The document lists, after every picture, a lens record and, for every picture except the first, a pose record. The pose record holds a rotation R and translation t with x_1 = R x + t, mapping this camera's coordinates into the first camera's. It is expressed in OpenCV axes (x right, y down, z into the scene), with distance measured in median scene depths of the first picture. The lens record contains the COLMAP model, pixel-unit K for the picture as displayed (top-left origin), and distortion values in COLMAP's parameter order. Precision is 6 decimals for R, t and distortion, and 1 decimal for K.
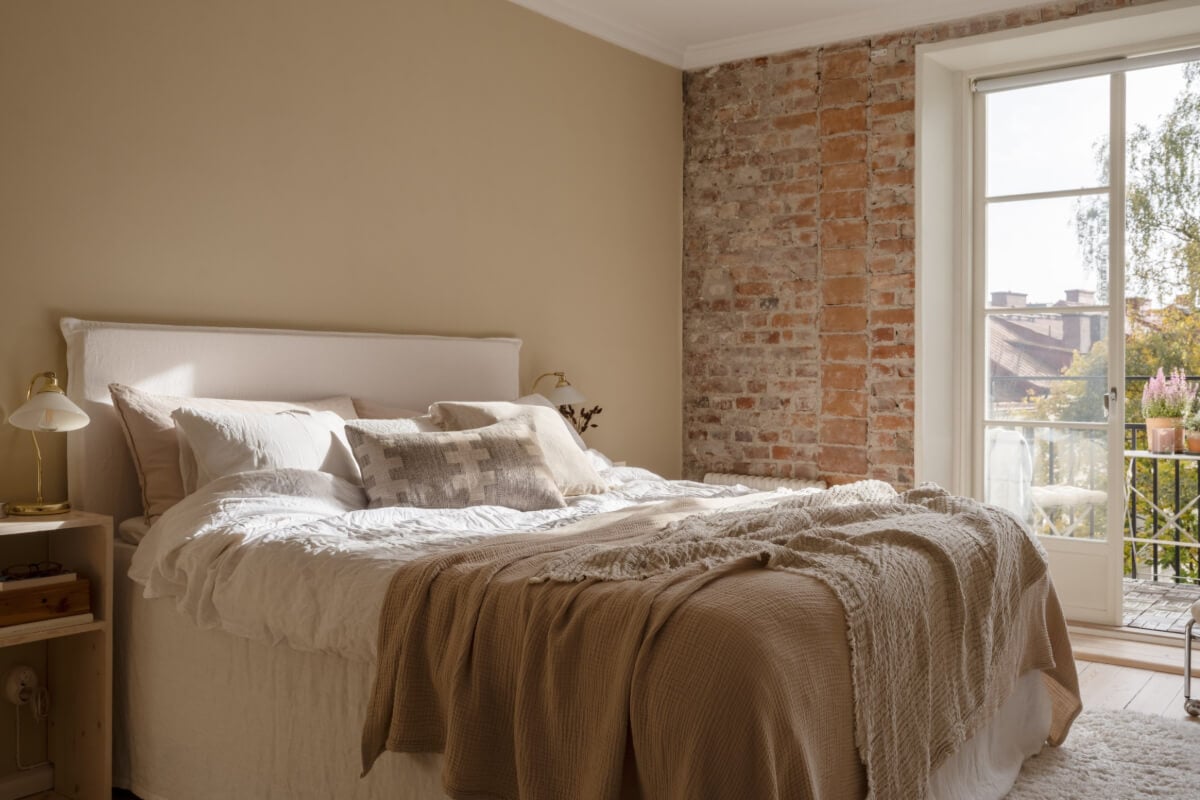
lens RADIAL K [[1108.0, 0, 599.4], [0, 1108.0, 404.9], [0, 0, 1]] dist [0.004466, 0.006886]
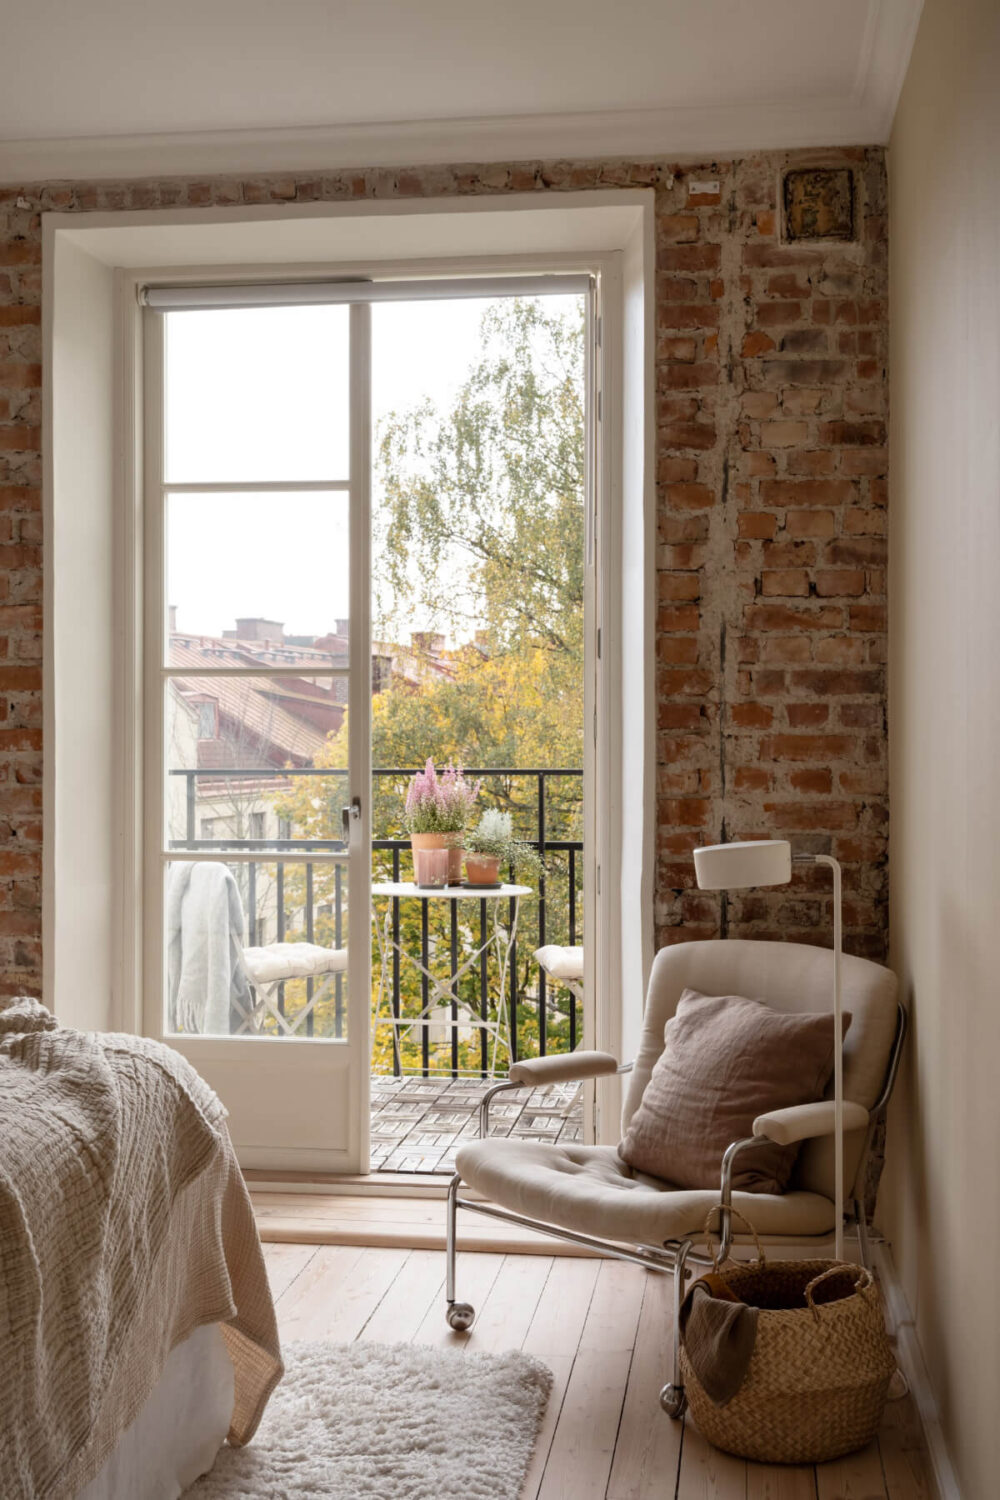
lens RADIAL K [[1385.0, 0, 500.0], [0, 1385.0, 750.0], [0, 0, 1]] dist [0.004466, 0.006886]
pose [[0.893359, -0.016682, 0.449035, 0.172261], [0.008133, 0.999747, 0.020962, -0.056232], [-0.449271, -0.015074, 0.893268, 0.240954]]
